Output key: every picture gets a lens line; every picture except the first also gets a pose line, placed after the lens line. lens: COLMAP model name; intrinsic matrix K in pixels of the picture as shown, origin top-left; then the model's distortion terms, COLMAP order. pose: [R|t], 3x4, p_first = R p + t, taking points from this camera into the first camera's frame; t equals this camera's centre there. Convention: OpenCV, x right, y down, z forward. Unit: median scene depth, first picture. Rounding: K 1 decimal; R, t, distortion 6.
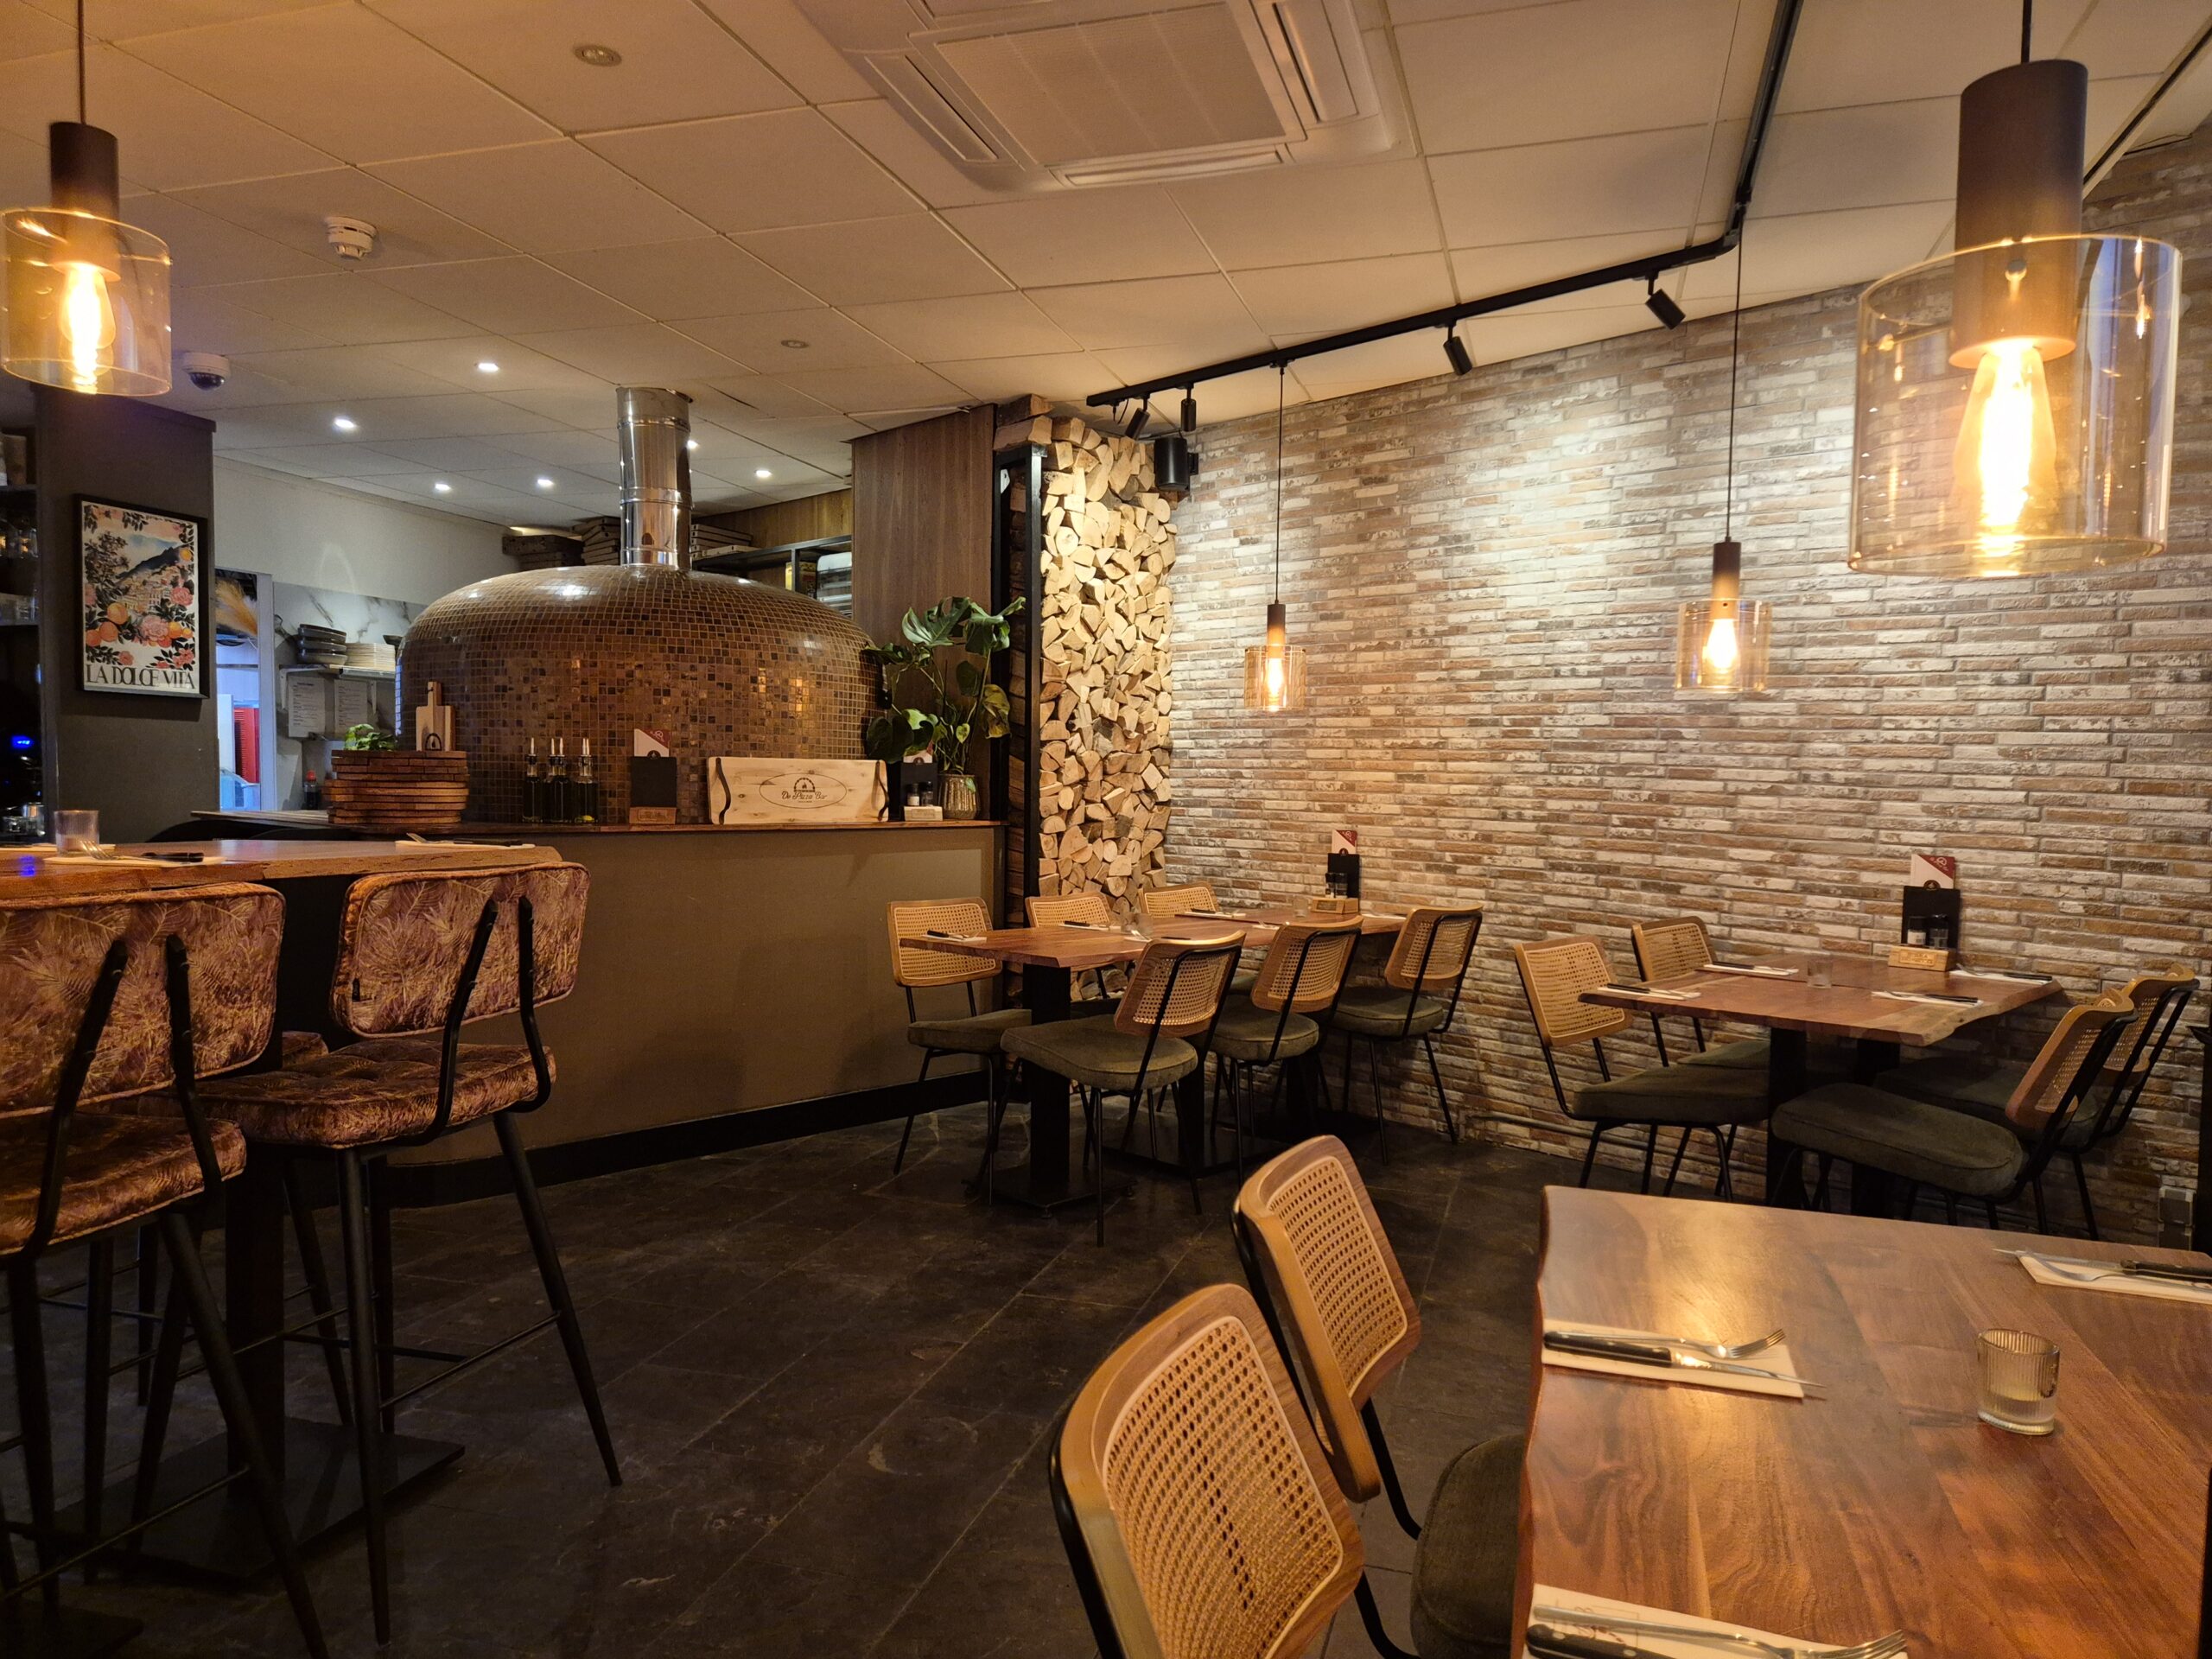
lens RADIAL K [[1477.2, 0, 1105.6], [0, 1477.2, 837.1], [0, 0, 1]] dist [0.050011, -0.000170]
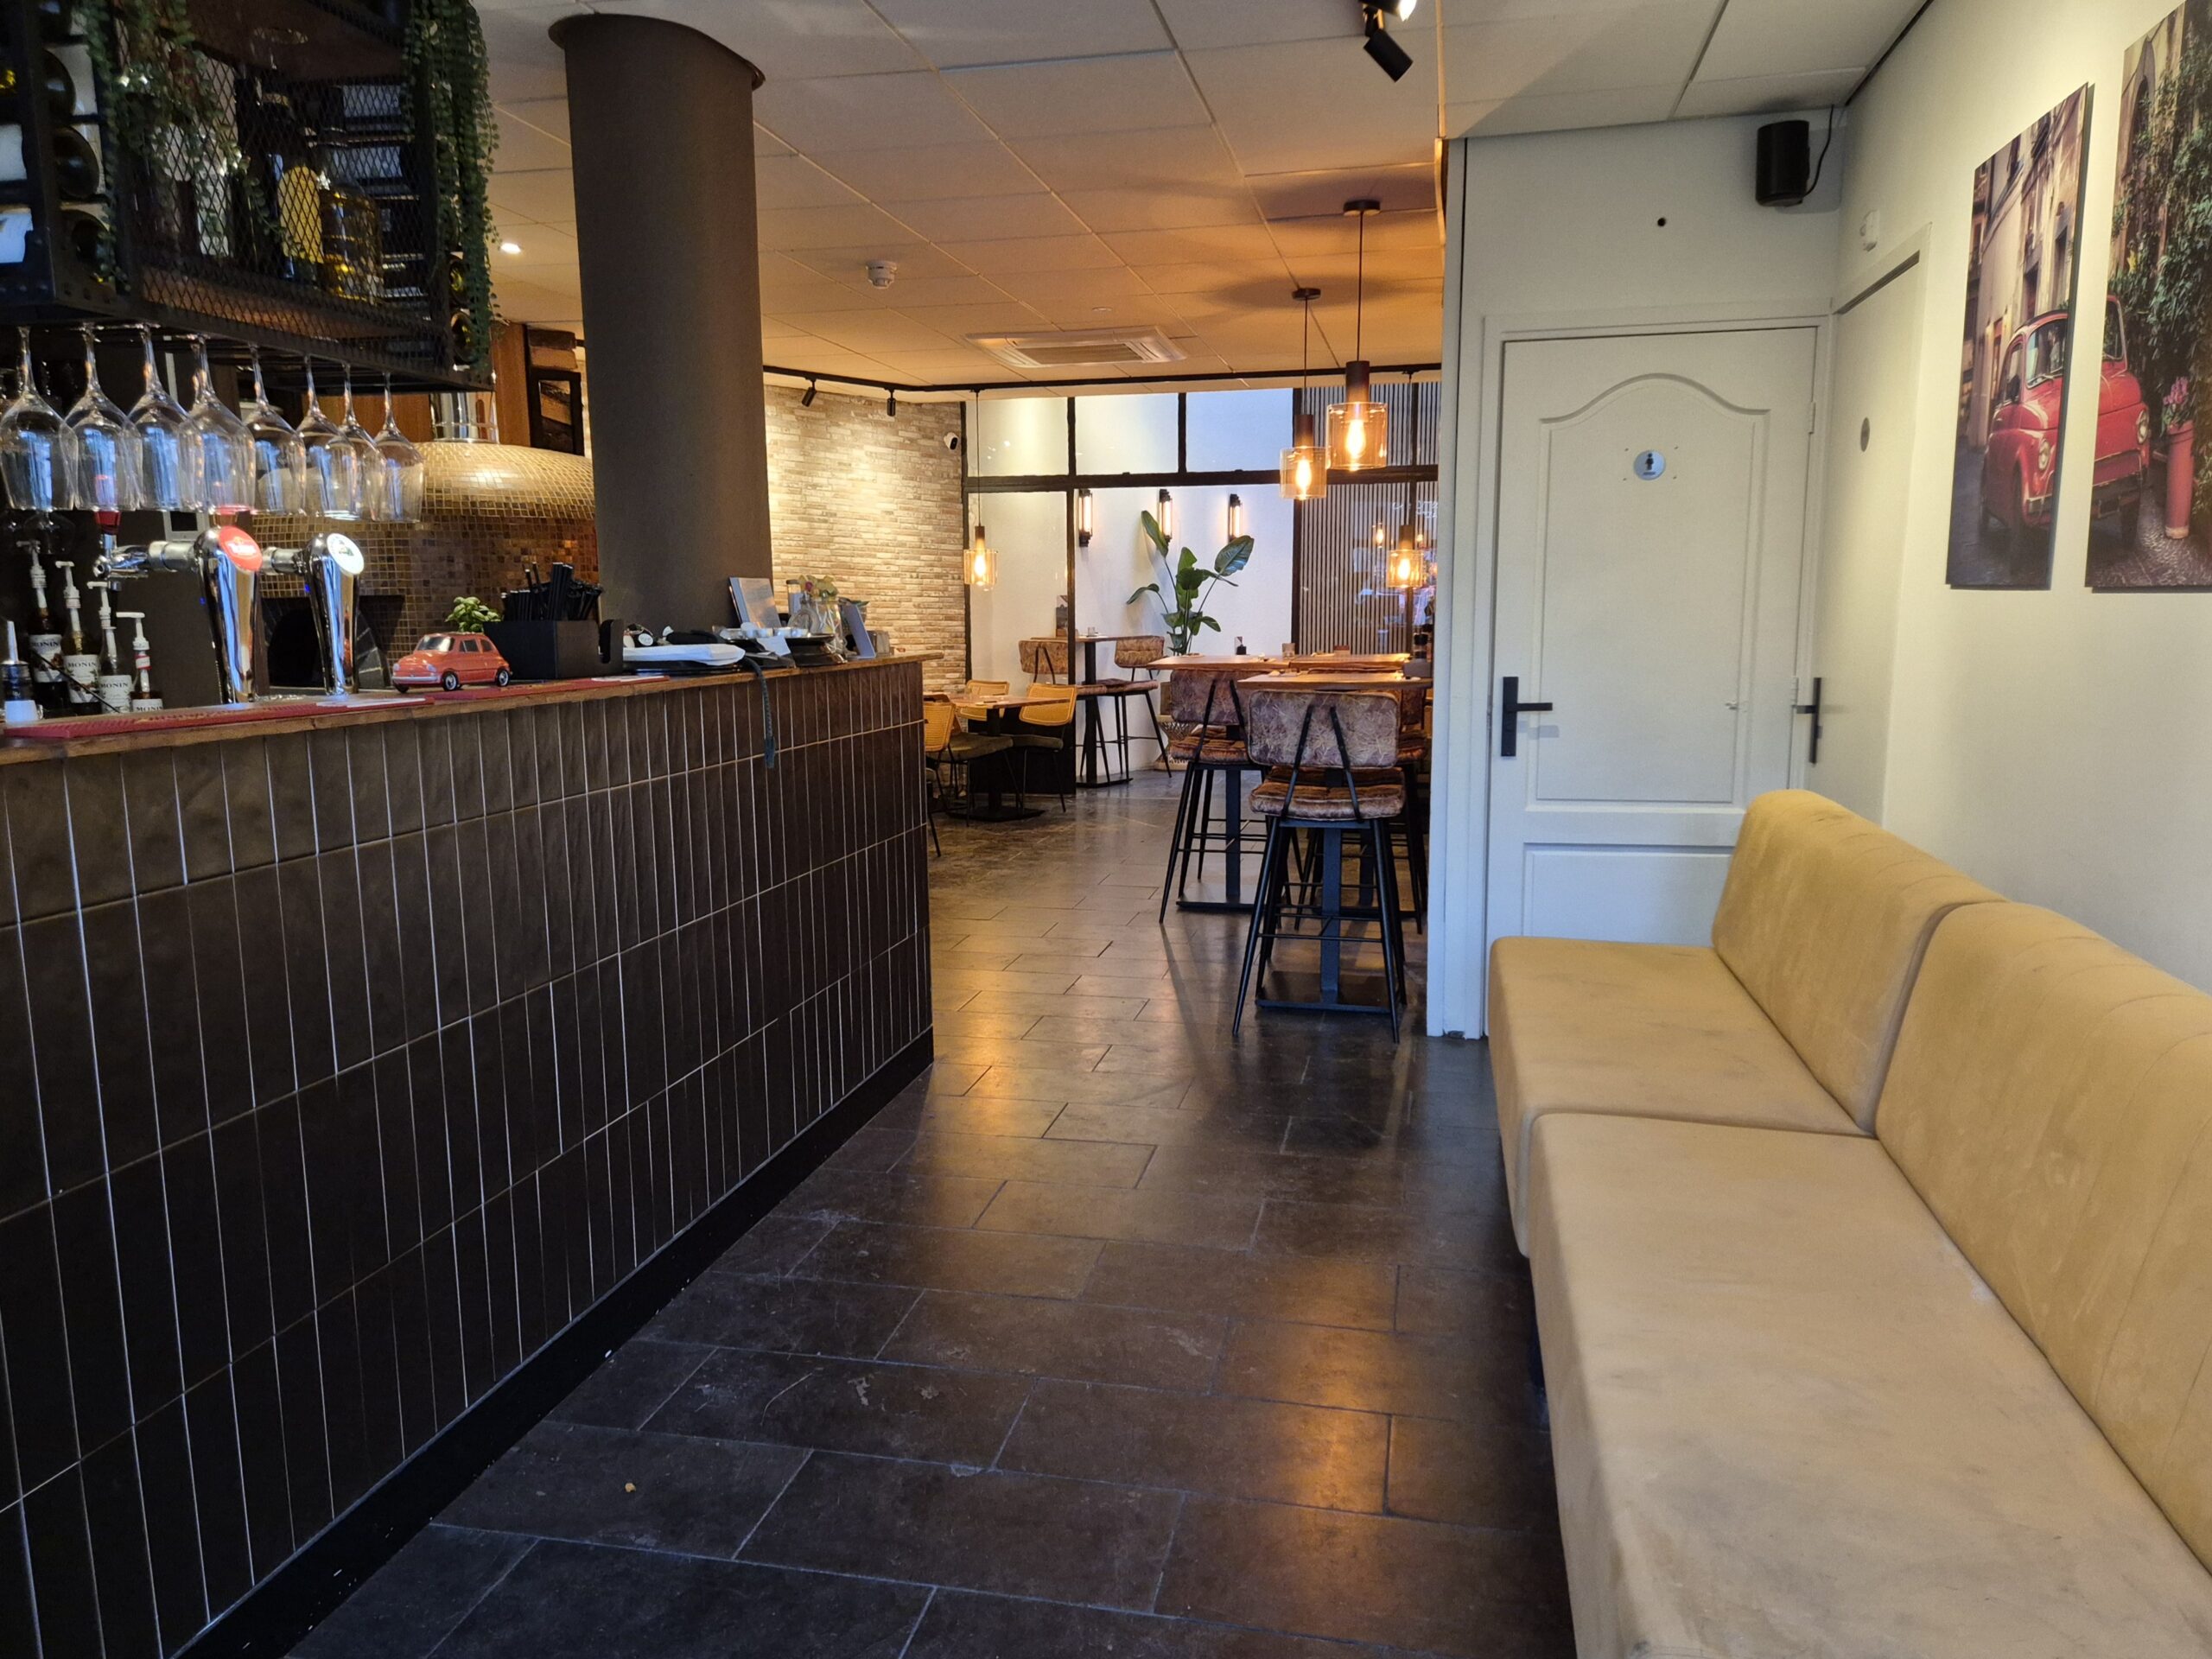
lens RADIAL K [[1477.2, 0, 1099.8], [0, 1477.2, 825.7], [0, 0, 1]] dist [0.050011, -0.000170]
pose [[-0.081782, -0.163717, 0.983112, -1.764743], [0.053430, 0.984277, 0.168356, -0.085397], [-0.995217, 0.066296, -0.071749, 0.817029]]
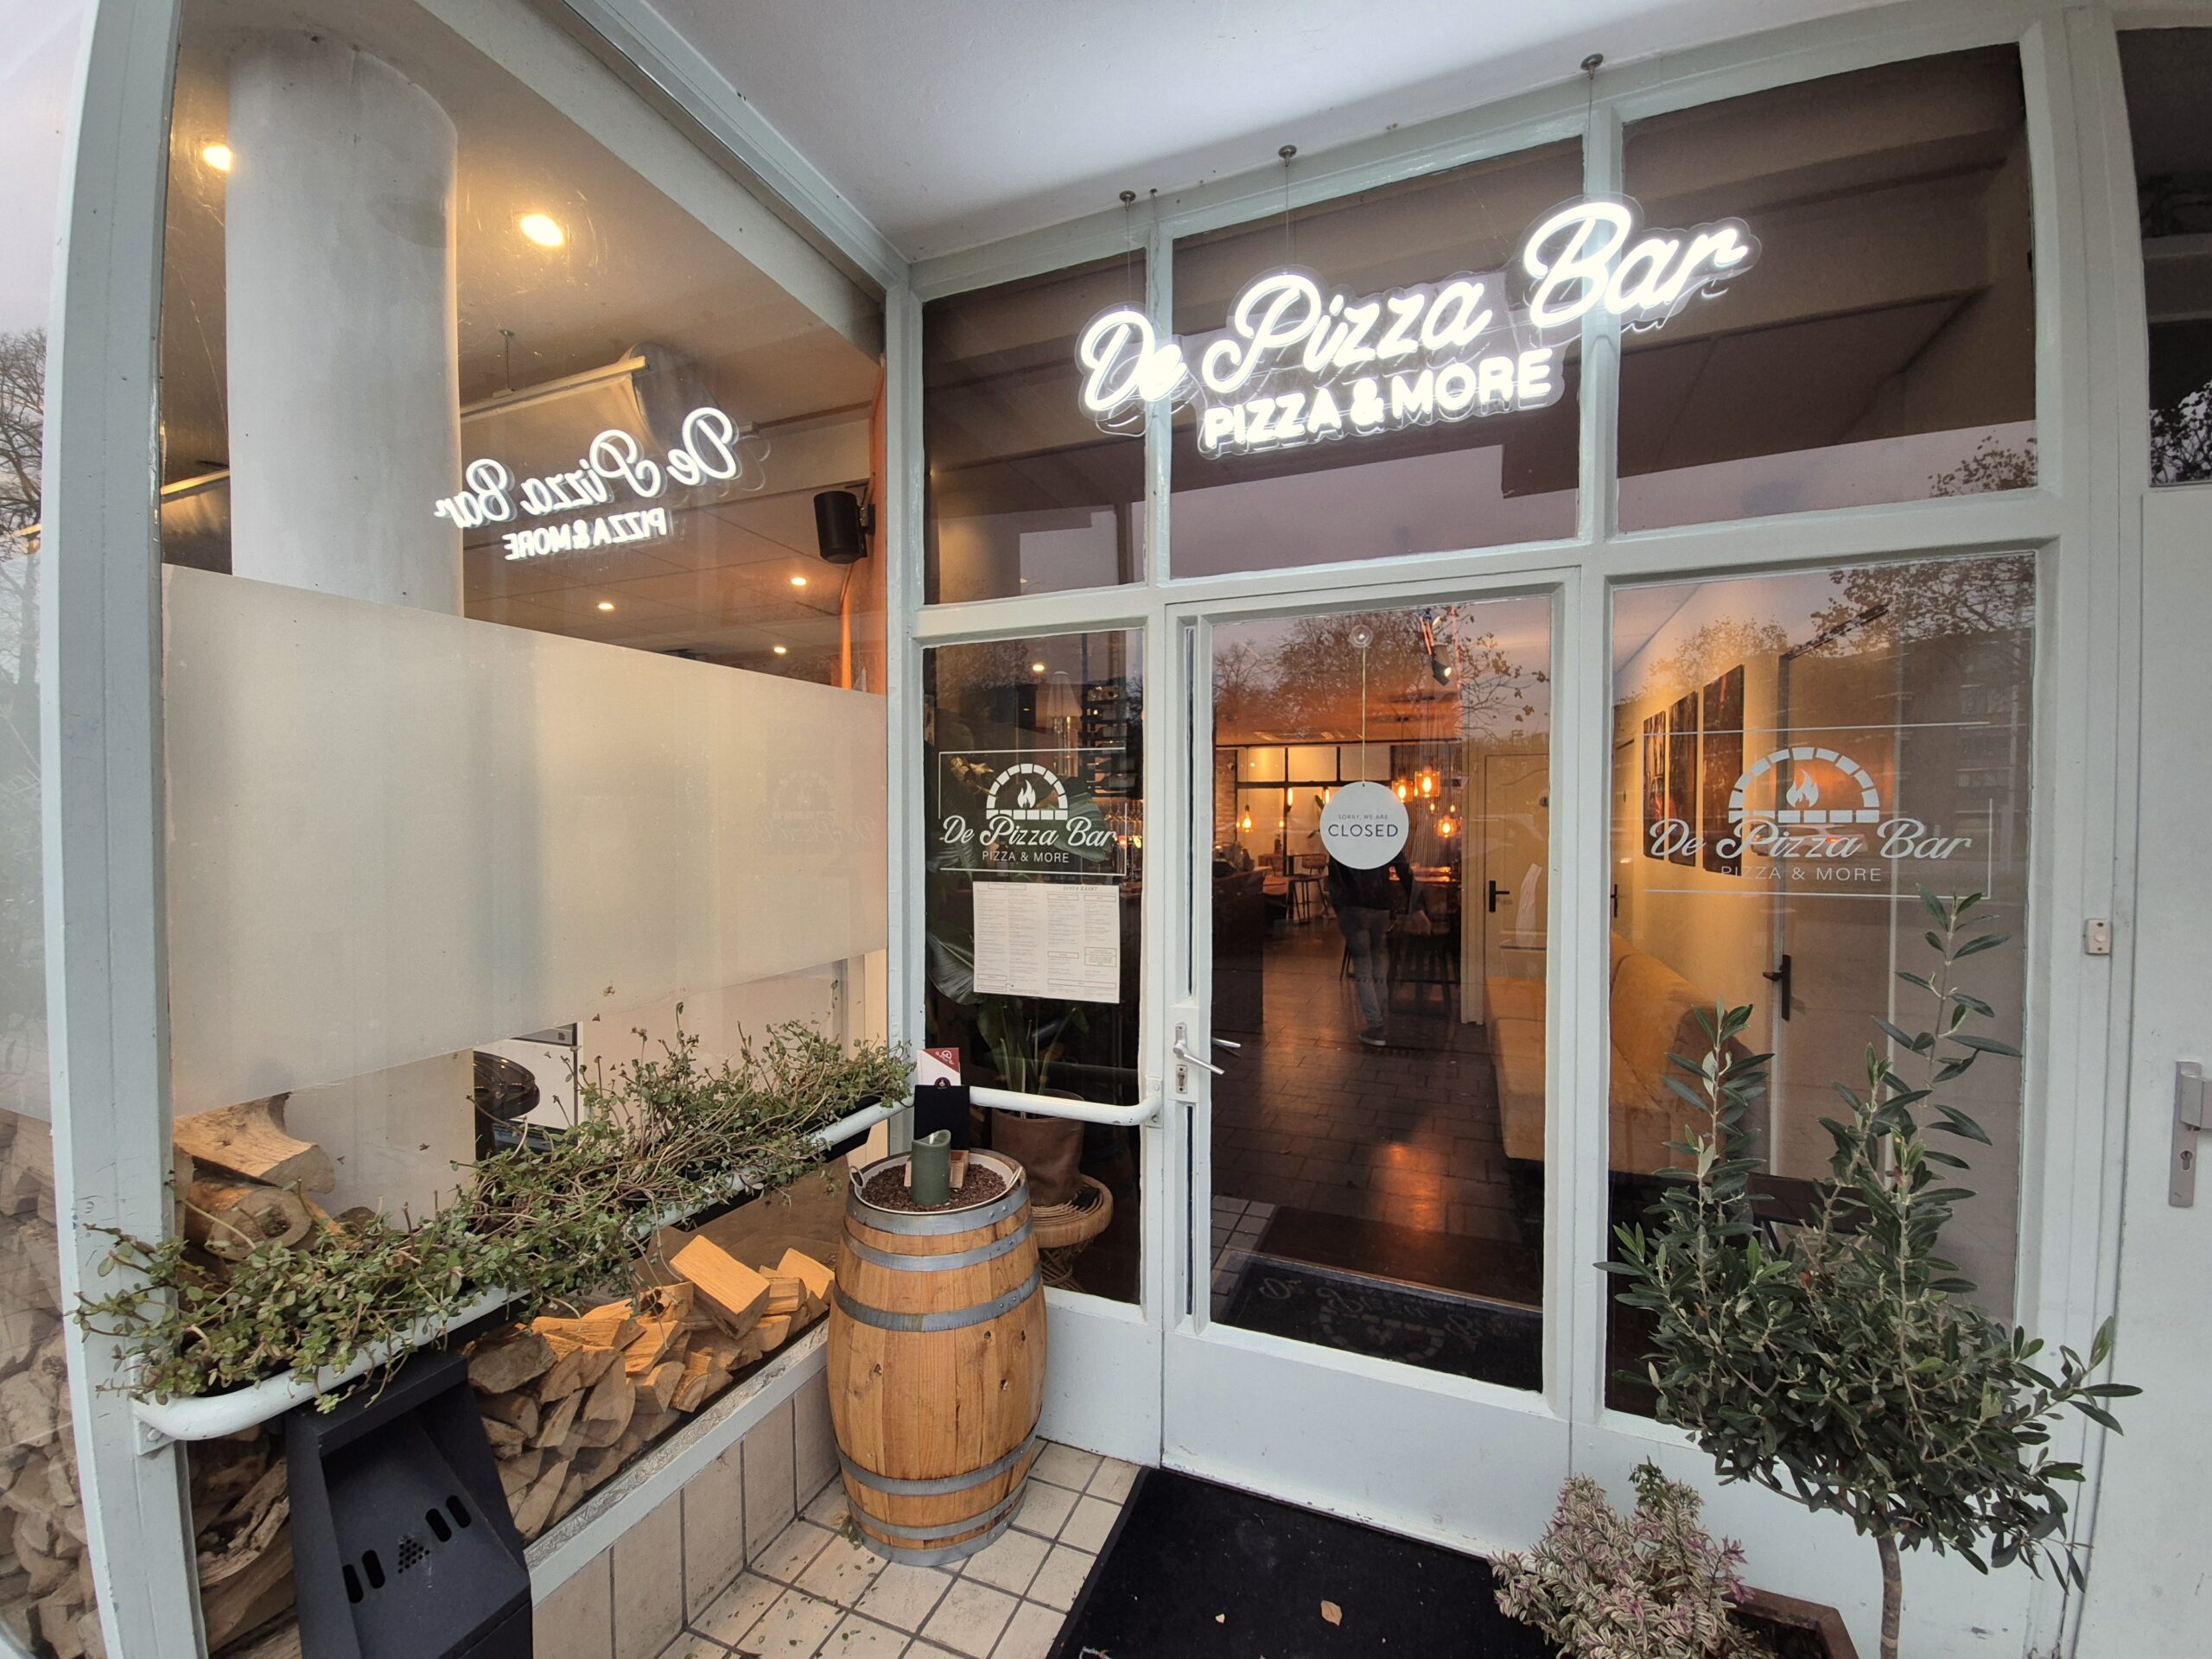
lens RADIAL K [[891.6, 0, 1115.0], [0, 891.6, 829.5], [0, 0, 1]] dist [-0.001908, -0.000025]
pose [[0.067819, -0.025717, 0.997366, -2.501180], [0.046468, 0.998664, 0.022590, -0.171182], [-0.996615, 0.044813, 0.068923, 1.044983]]
